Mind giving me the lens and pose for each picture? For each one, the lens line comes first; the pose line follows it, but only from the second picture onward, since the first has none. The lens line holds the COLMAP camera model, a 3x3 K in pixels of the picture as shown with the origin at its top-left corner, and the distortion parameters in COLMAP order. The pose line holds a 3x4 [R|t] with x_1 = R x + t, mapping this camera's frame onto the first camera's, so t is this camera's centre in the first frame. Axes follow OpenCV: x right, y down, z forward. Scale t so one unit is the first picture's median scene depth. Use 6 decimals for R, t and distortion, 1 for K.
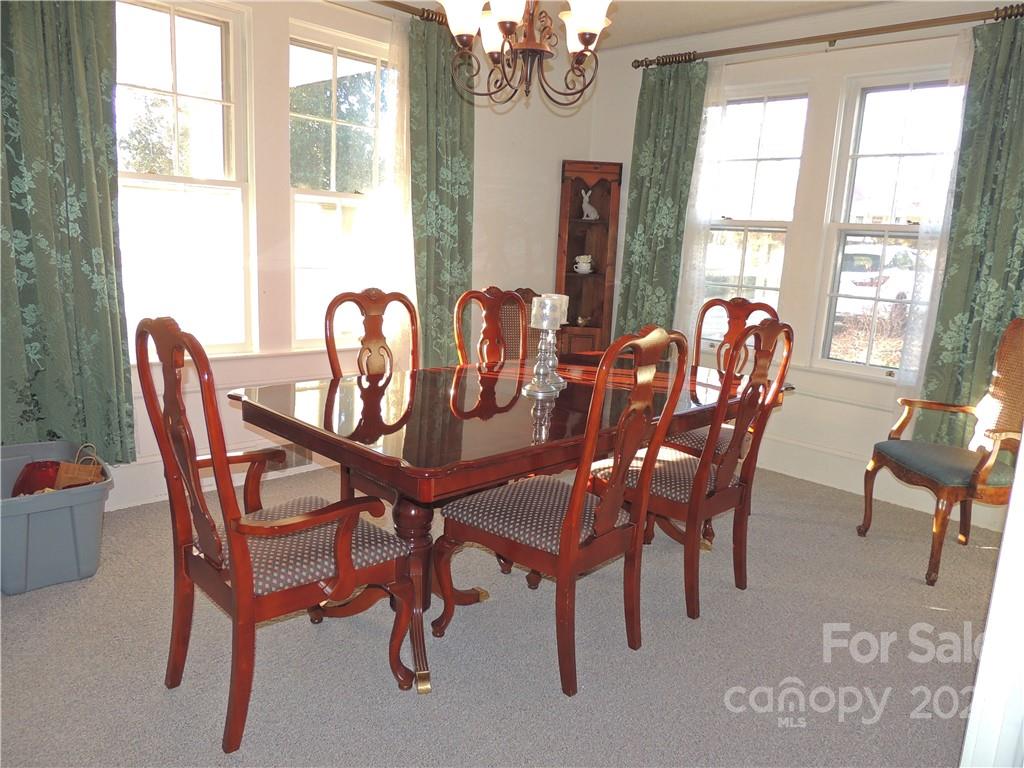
lens RADIAL K [[731.7, 0, 512.0], [0, 731.7, 385.9], [0, 0, 1]] dist [-0.004655, -0.001901]
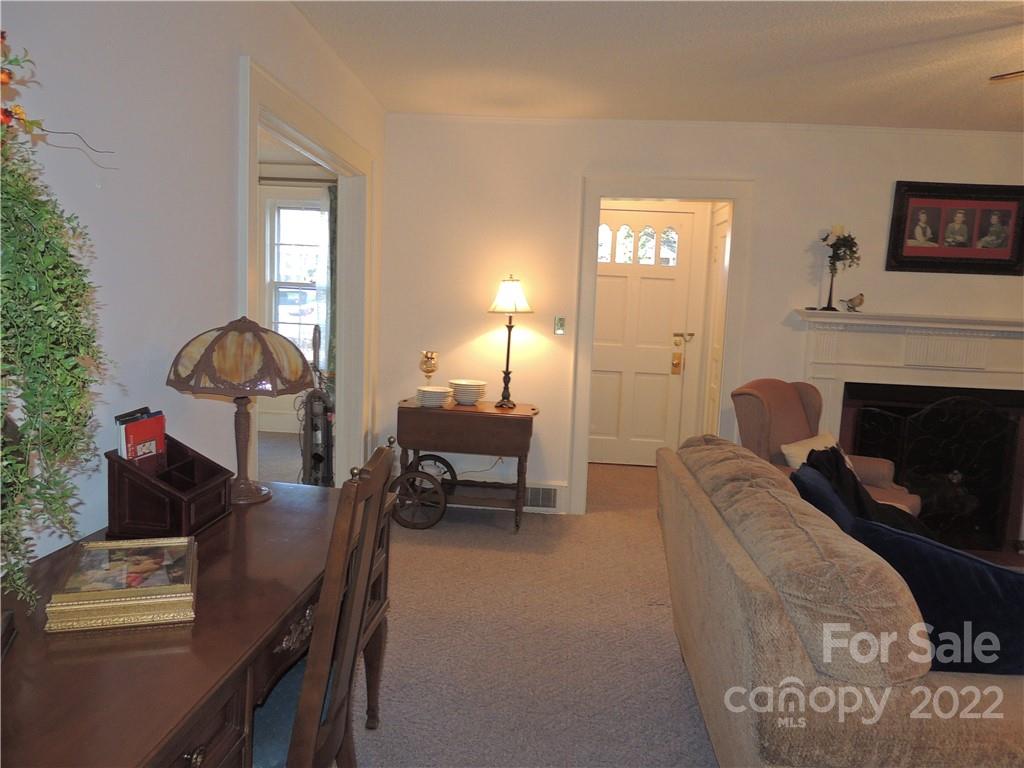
lens RADIAL K [[731.7, 0, 511.1], [0, 731.7, 379.6], [0, 0, 1]] dist [-0.004655, -0.001901]
pose [[0.746332, -0.097116, 0.658451, -0.307653], [0.132372, 0.991193, -0.003847, 0.094374], [-0.652278, 0.090031, 0.752614, -0.672306]]
